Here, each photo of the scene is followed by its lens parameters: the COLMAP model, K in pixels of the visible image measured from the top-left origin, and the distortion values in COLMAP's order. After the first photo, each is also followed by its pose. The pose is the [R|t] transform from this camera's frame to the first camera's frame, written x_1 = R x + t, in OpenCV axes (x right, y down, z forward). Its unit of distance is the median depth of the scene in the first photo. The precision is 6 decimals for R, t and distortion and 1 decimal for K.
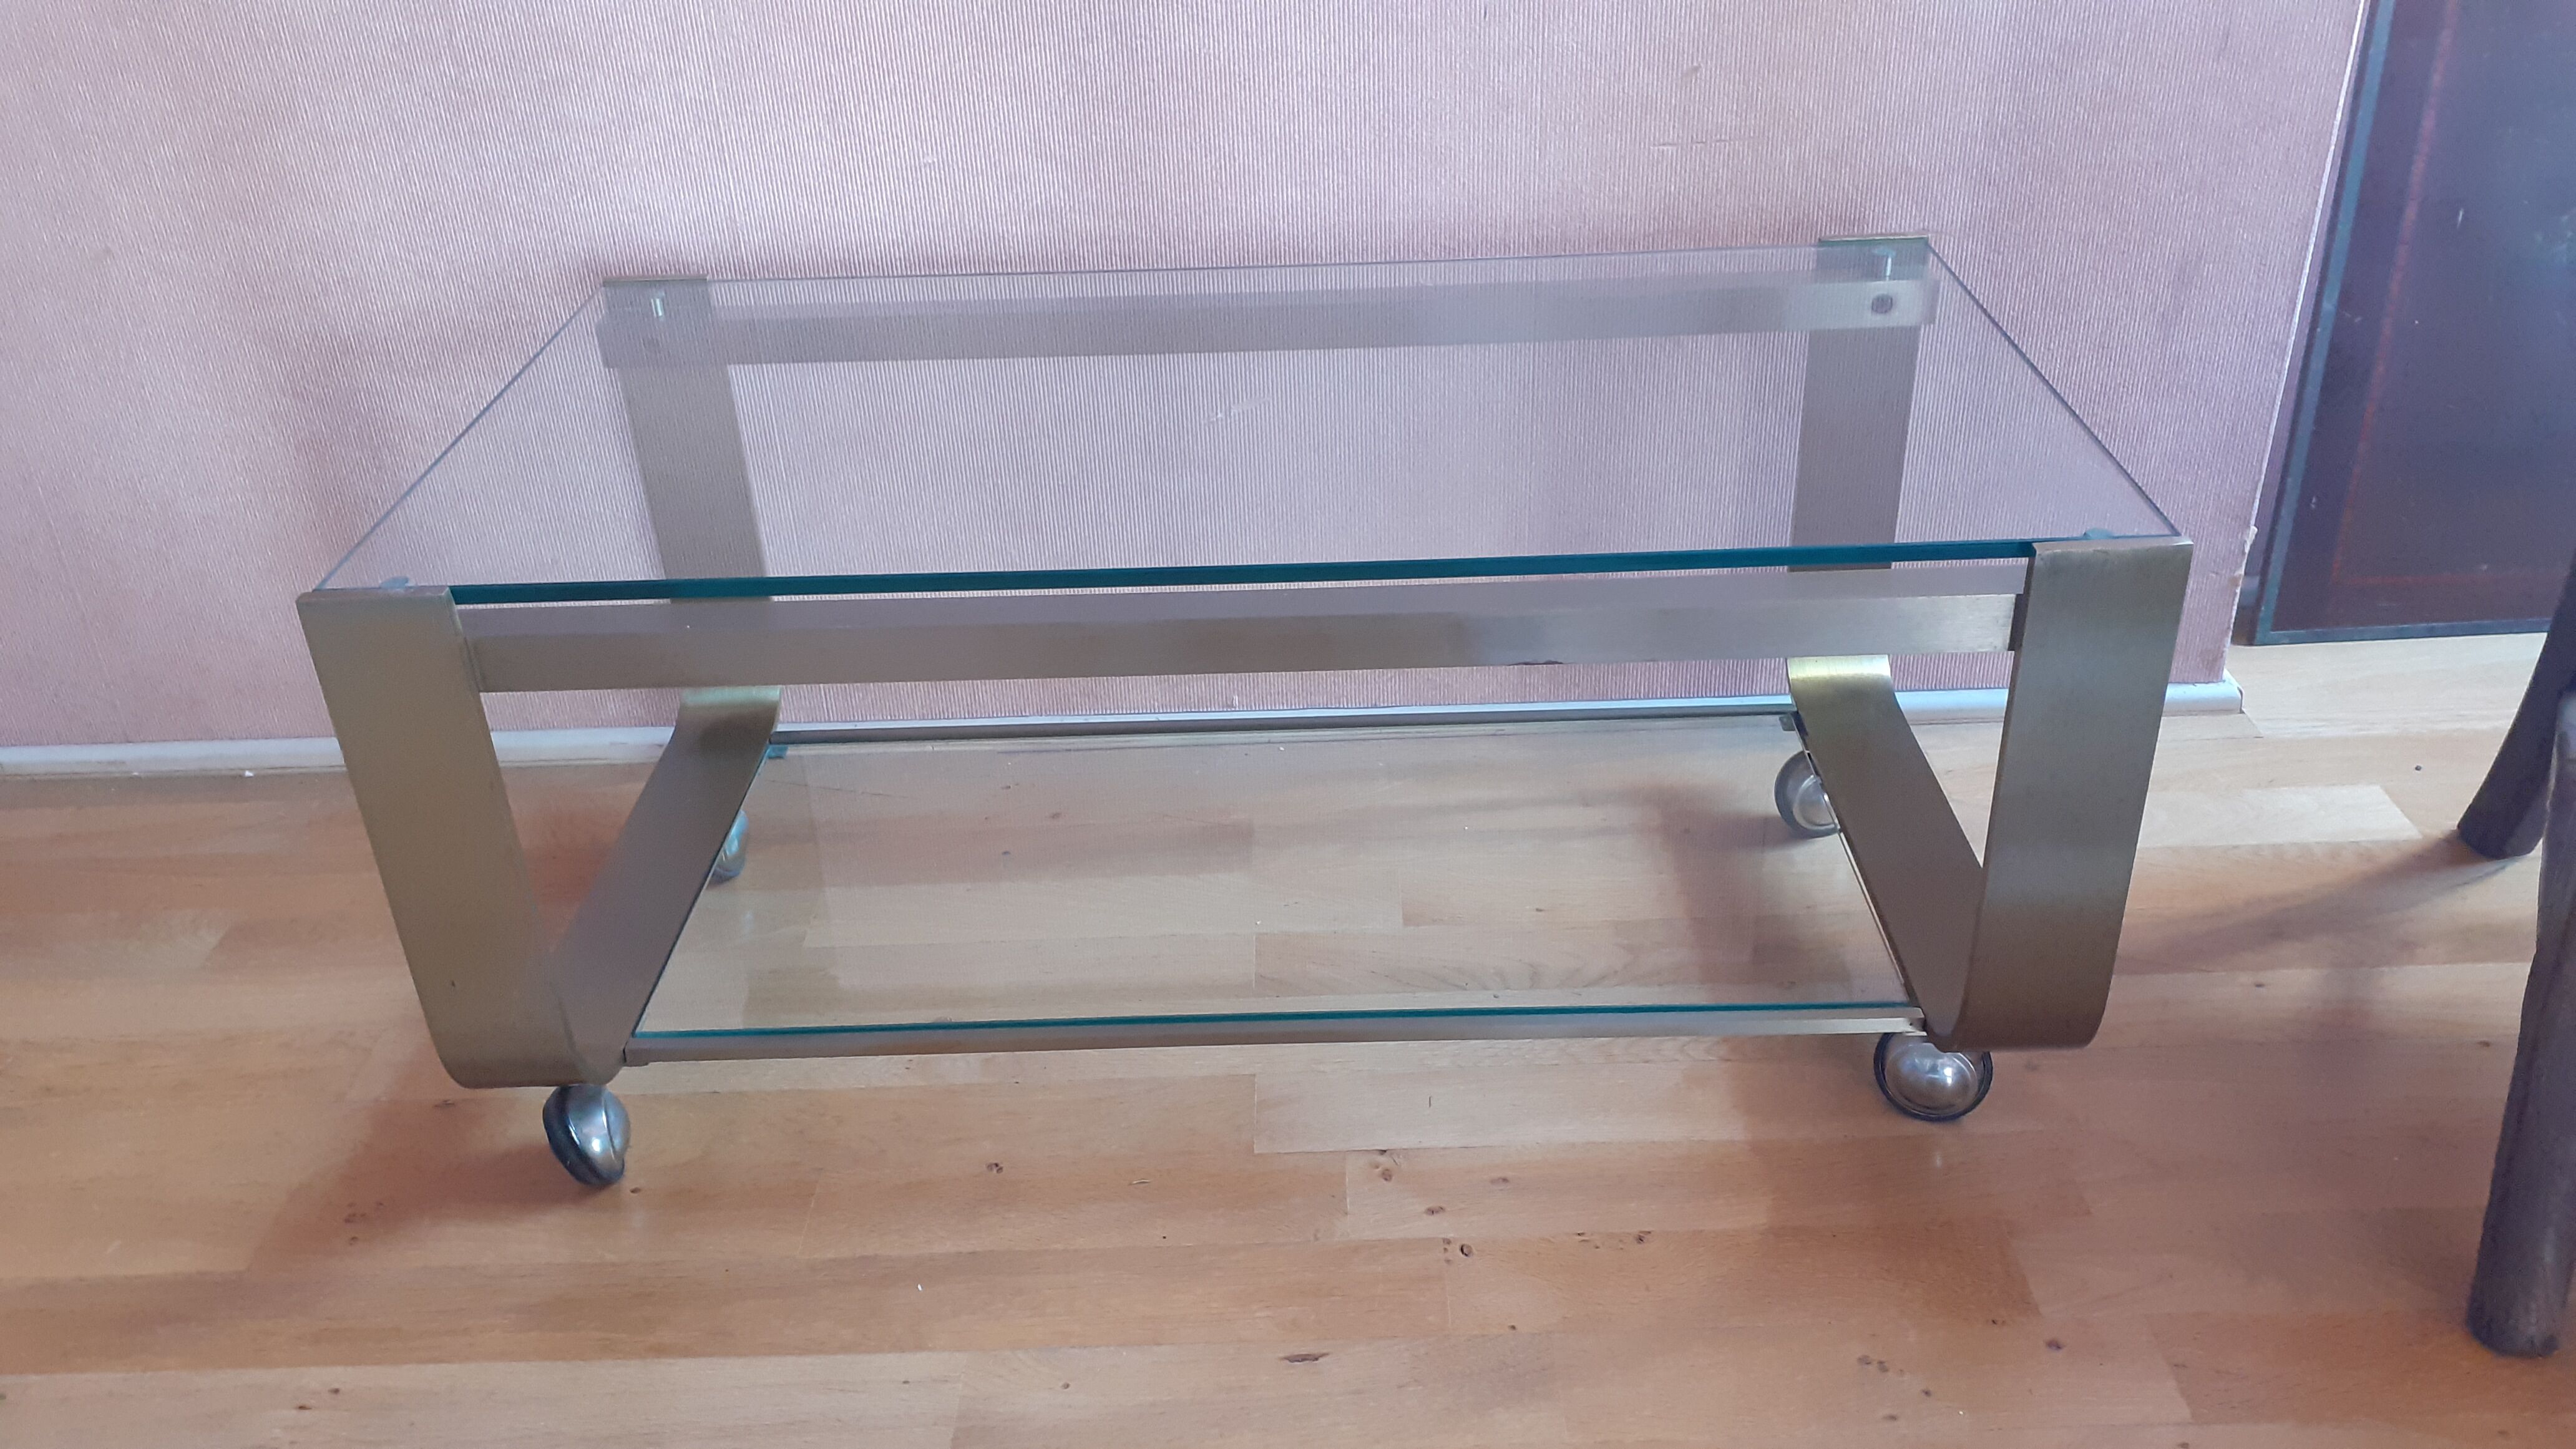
lens RADIAL K [[2029.6, 0, 1301.4], [0, 2029.6, 719.8], [0, 0, 1]] dist [0.005522, 0.005861]
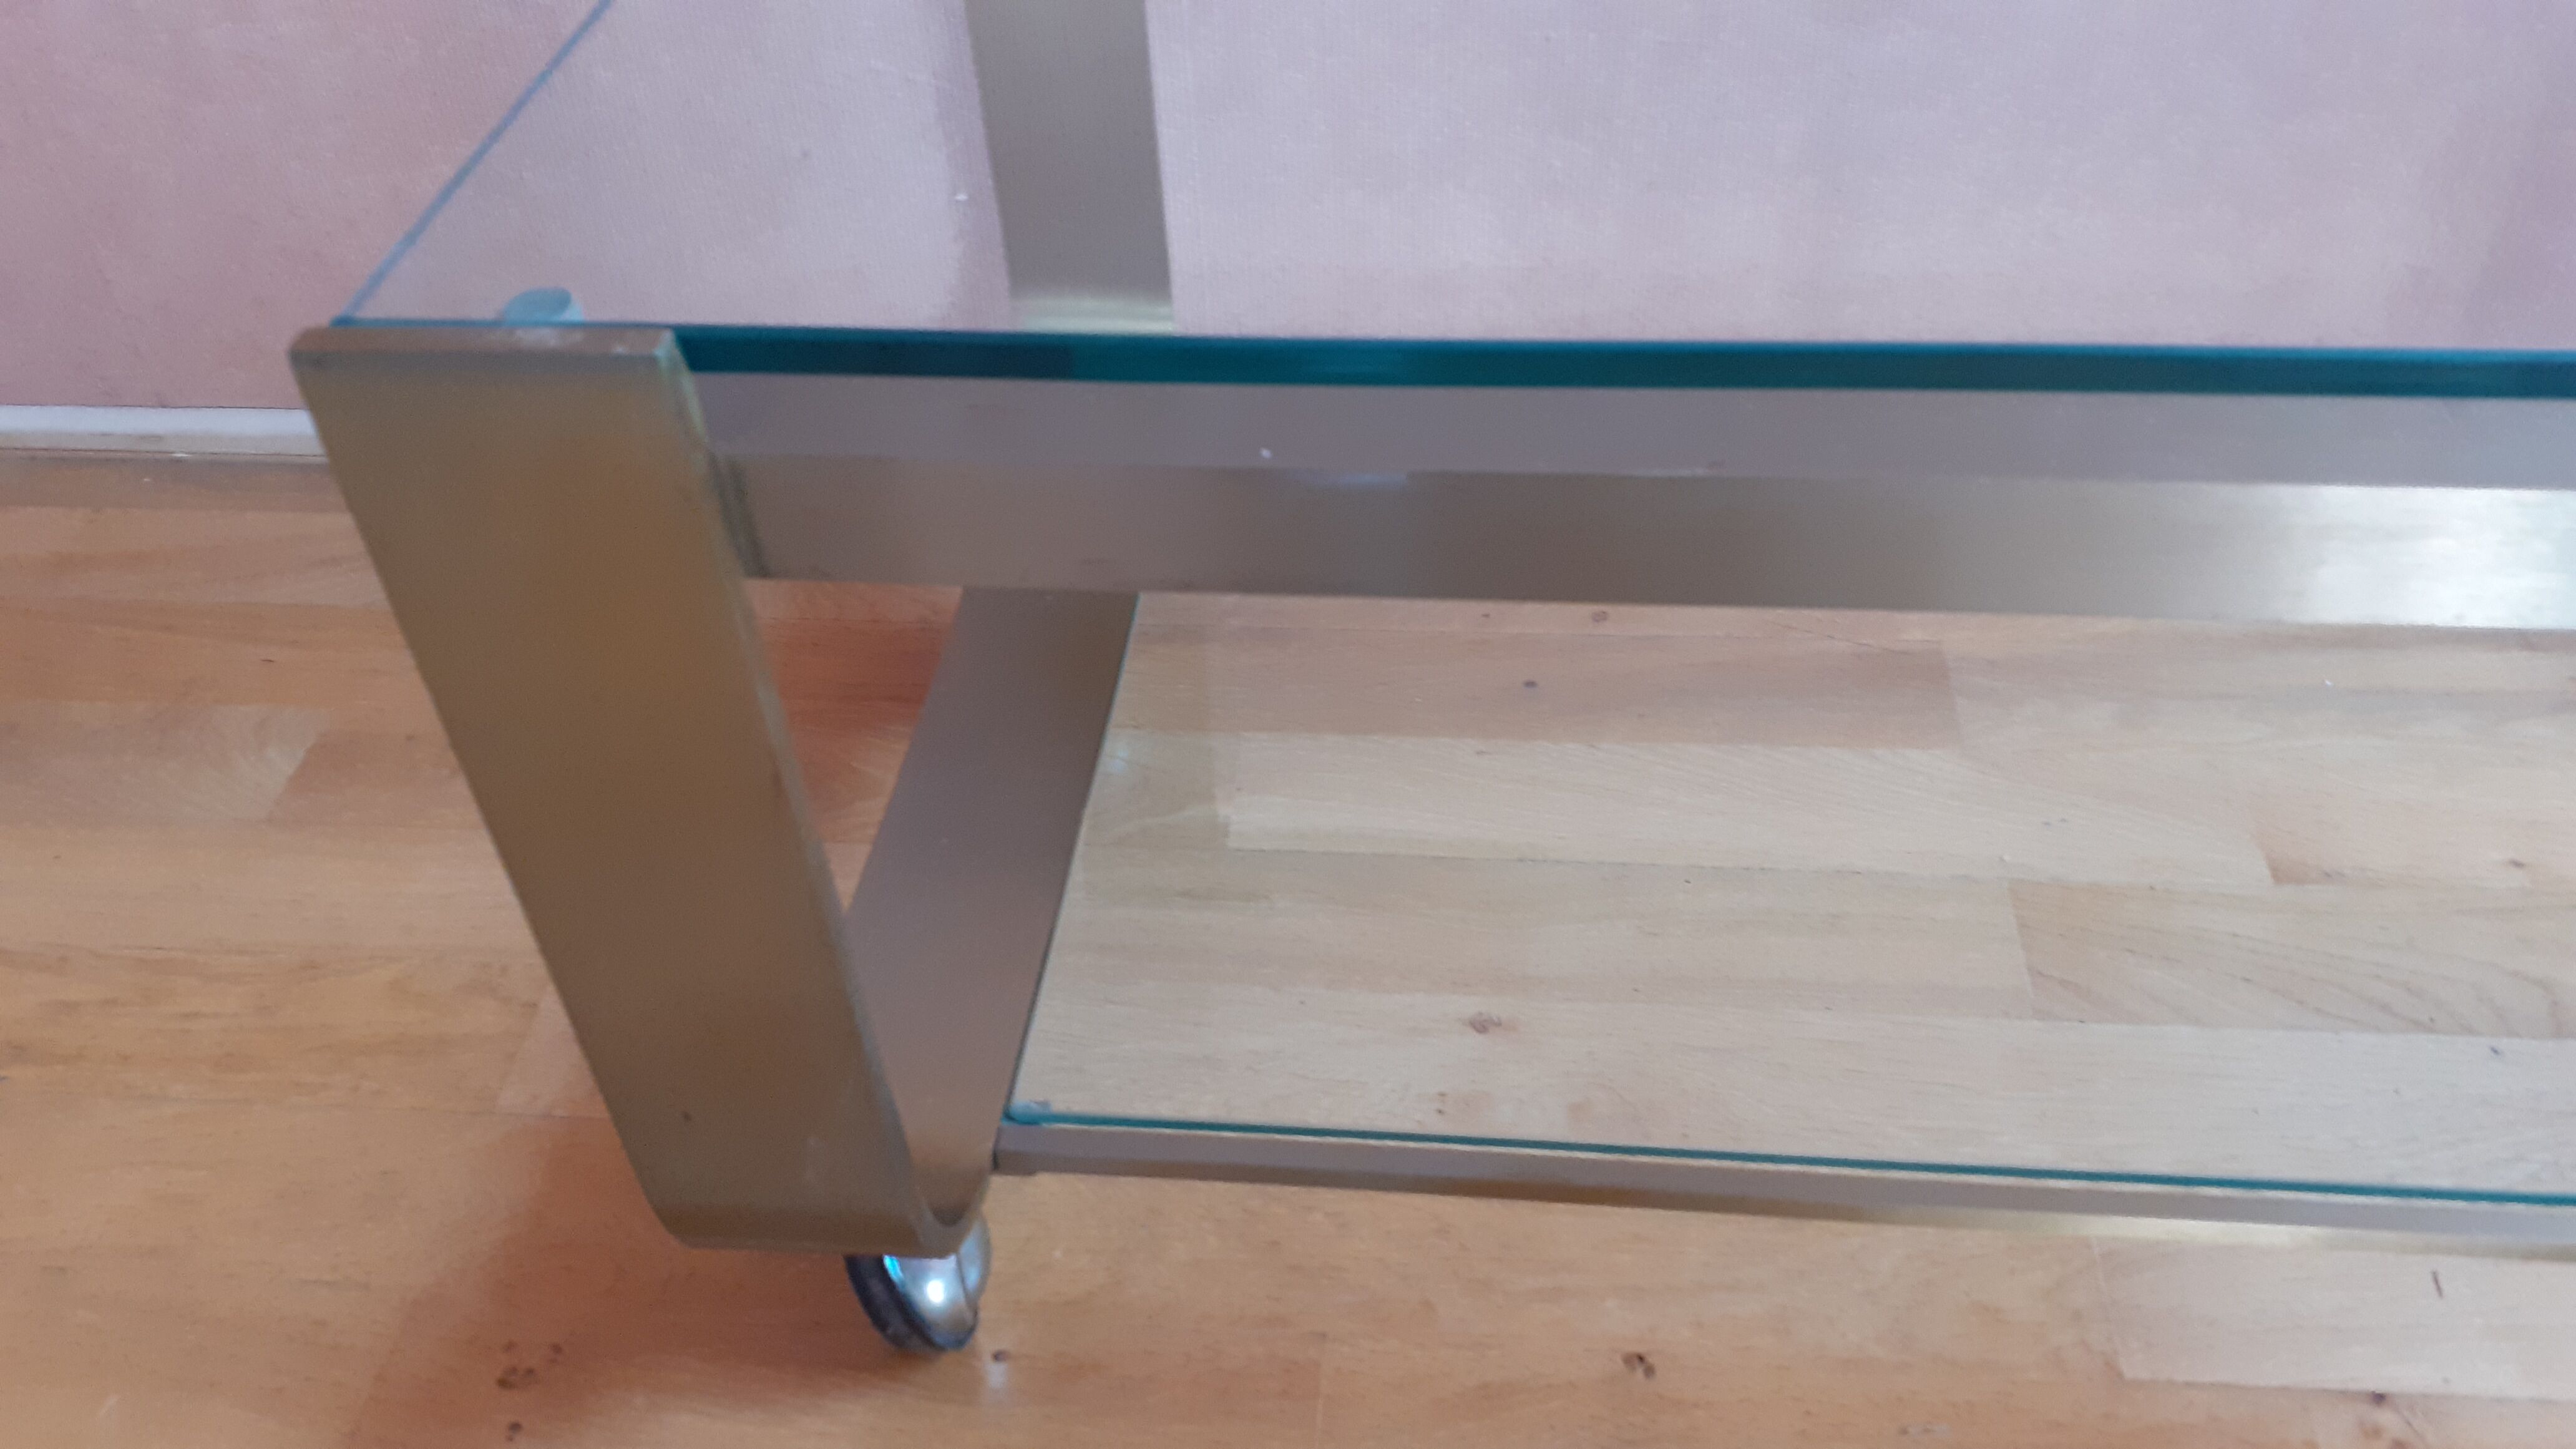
lens RADIAL K [[2045.2, 0, 1285.7], [0, 2045.2, 734.6], [0, 0, 1]] dist [0.072207, -0.073614]
pose [[0.995270, 0.057686, -0.078163, -0.211868], [-0.039542, 0.975497, 0.216429, -0.062847], [0.088733, -0.212314, 0.973164, 0.483403]]
